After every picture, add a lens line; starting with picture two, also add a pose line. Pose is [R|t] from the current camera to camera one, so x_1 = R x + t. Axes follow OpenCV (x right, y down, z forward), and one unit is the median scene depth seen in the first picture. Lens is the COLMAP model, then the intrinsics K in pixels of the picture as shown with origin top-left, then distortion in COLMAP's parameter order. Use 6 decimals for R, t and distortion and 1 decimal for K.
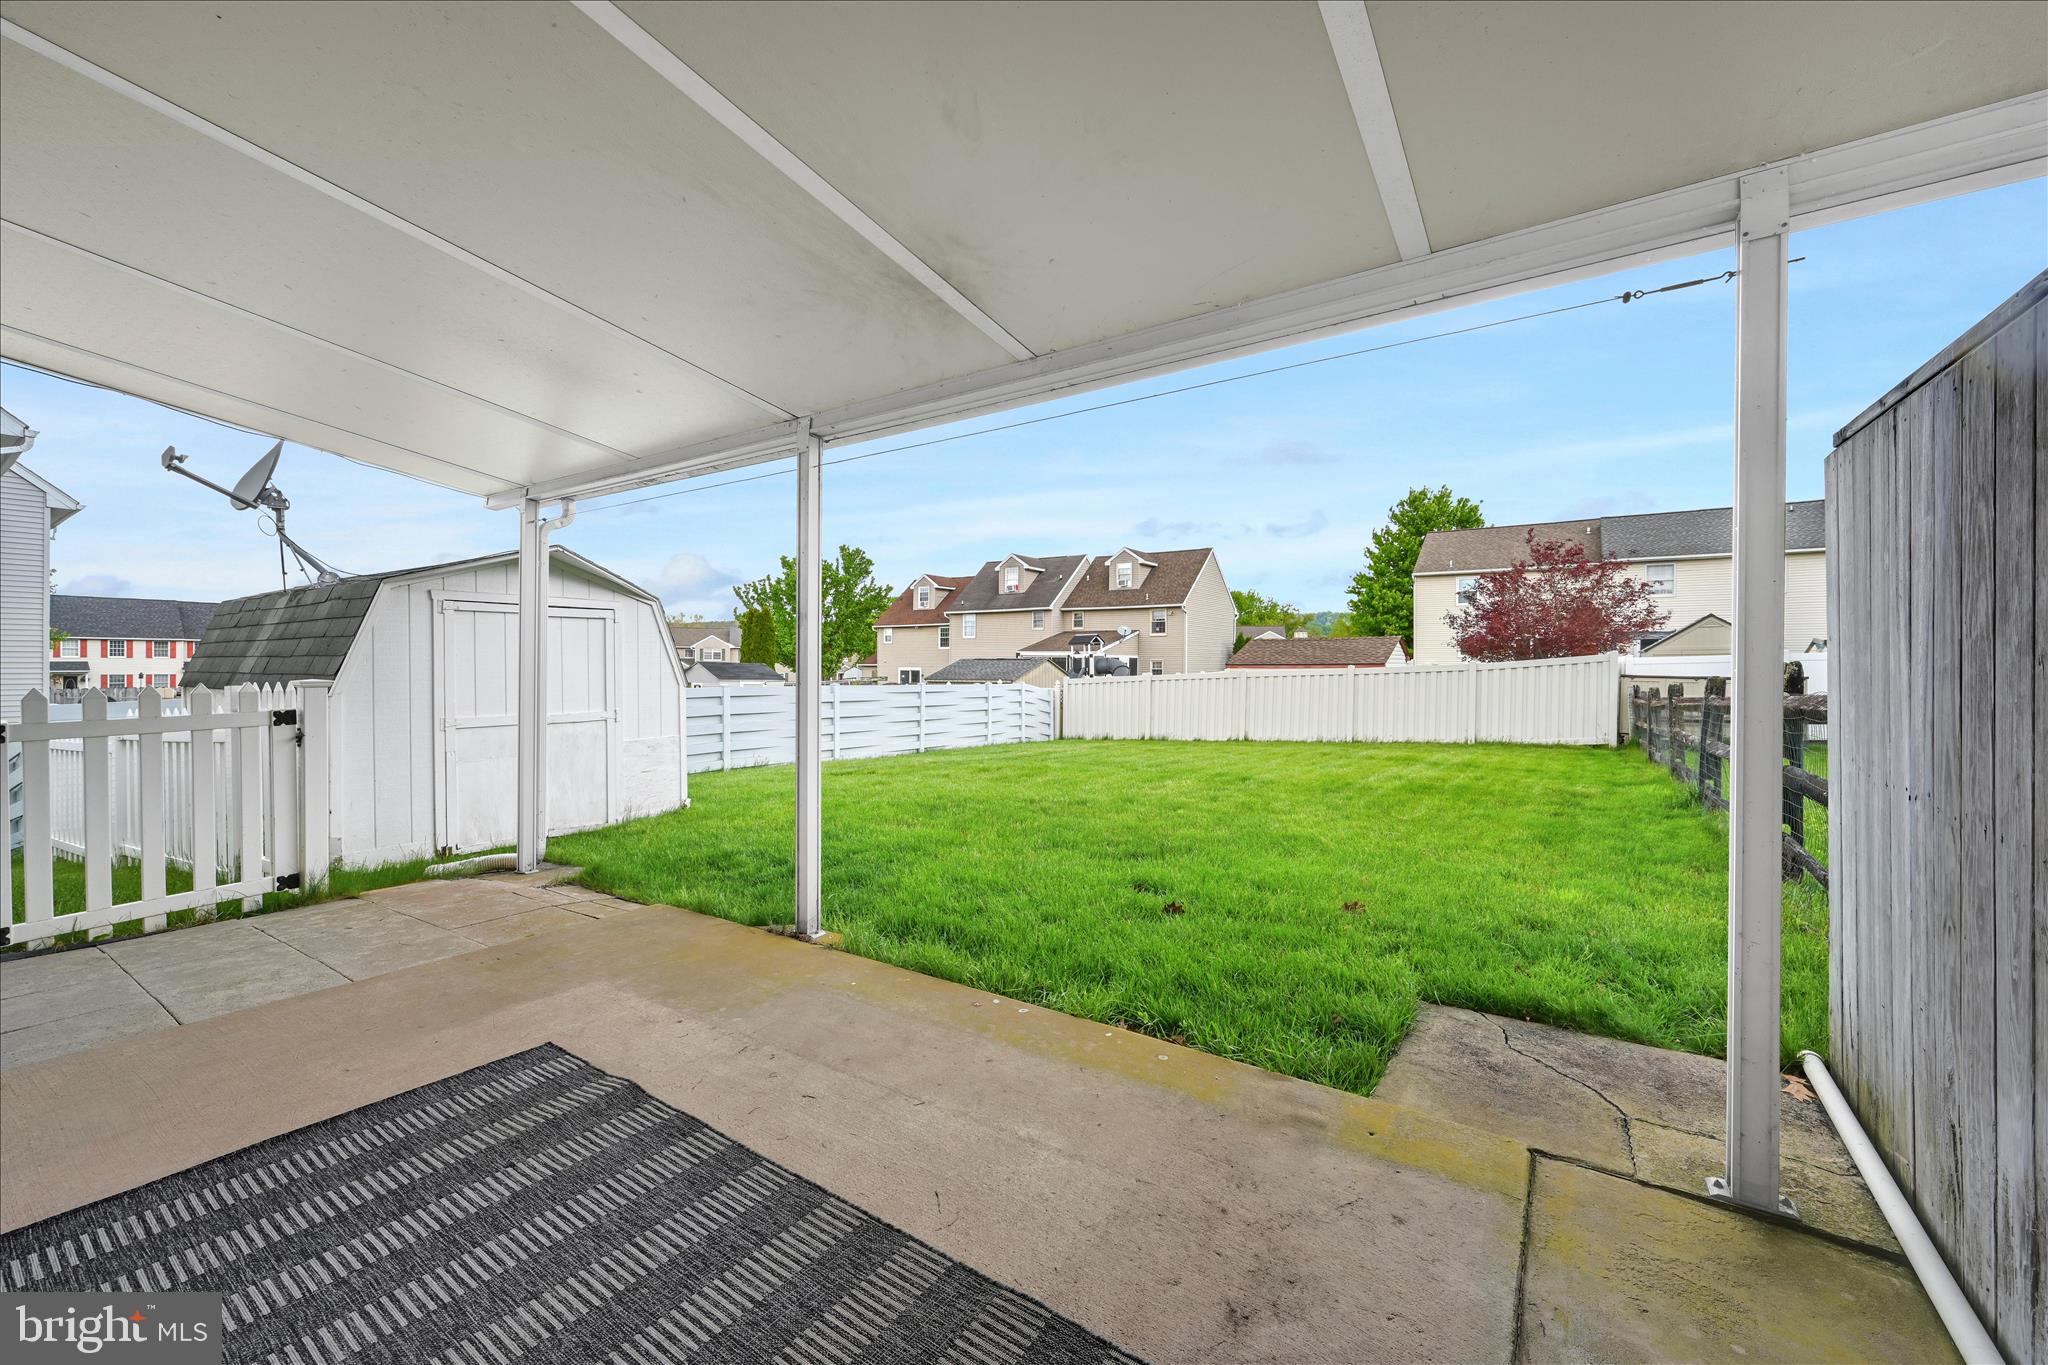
lens RADIAL K [[818.8, 0, 1013.4], [0, 818.8, 675.2], [0, 0, 1]] dist [-0.001714, 0.000028]
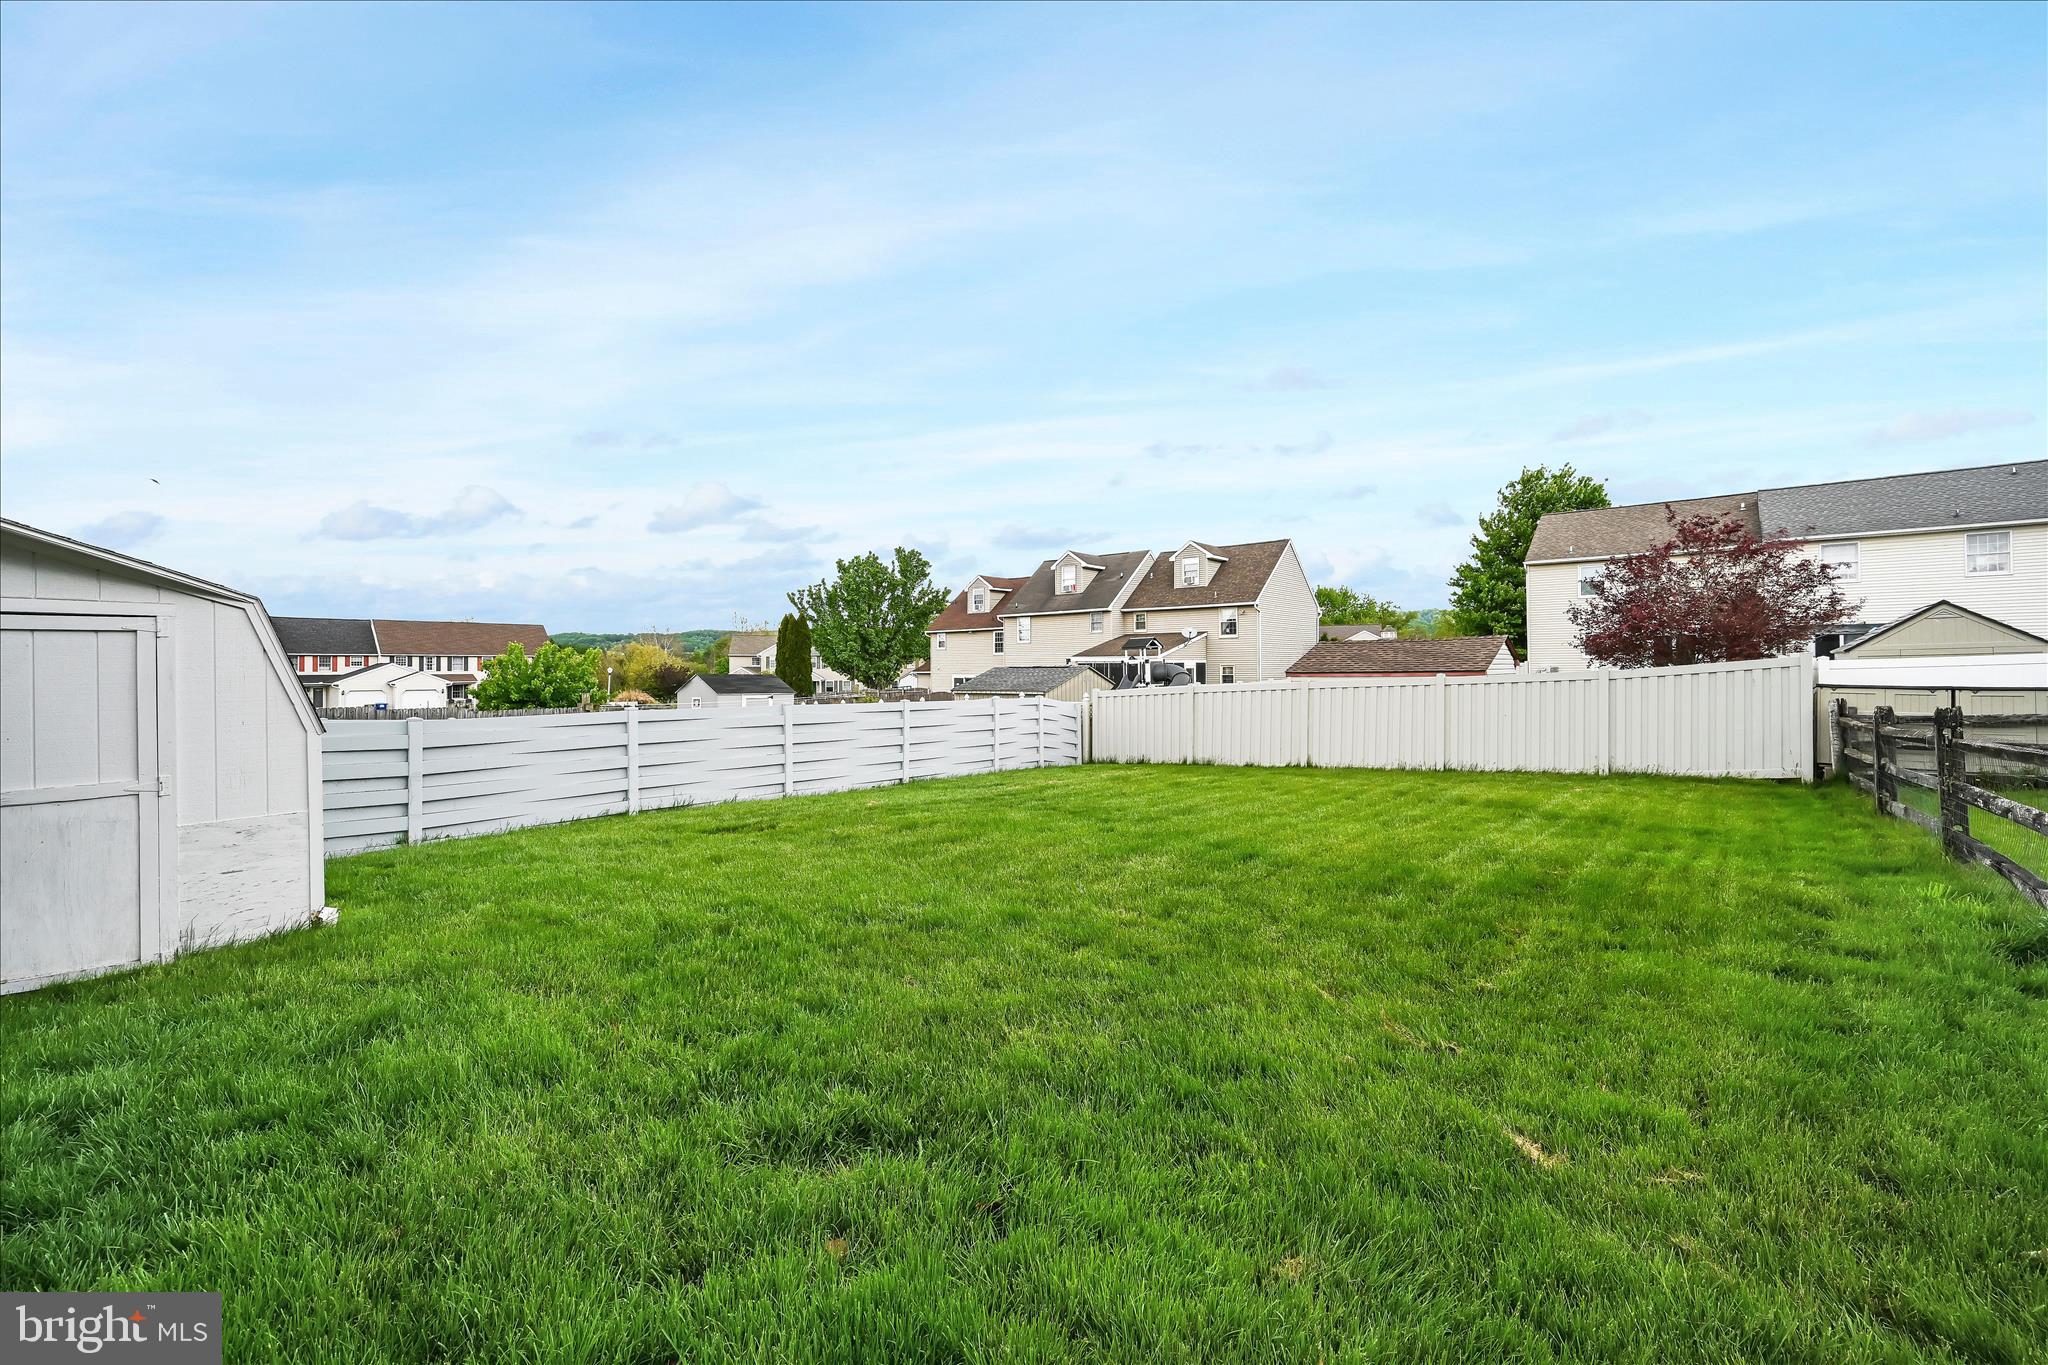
lens RADIAL K [[818.8, 0, 1031.6], [0, 818.8, 674.8], [0, 0, 1]] dist [-0.001714, 0.000028]
pose [[0.995565, -0.008905, -0.093656, 0.067160], [0.008491, 0.999952, -0.004824, -0.007670], [0.093695, 0.004008, 0.995593, 0.127151]]
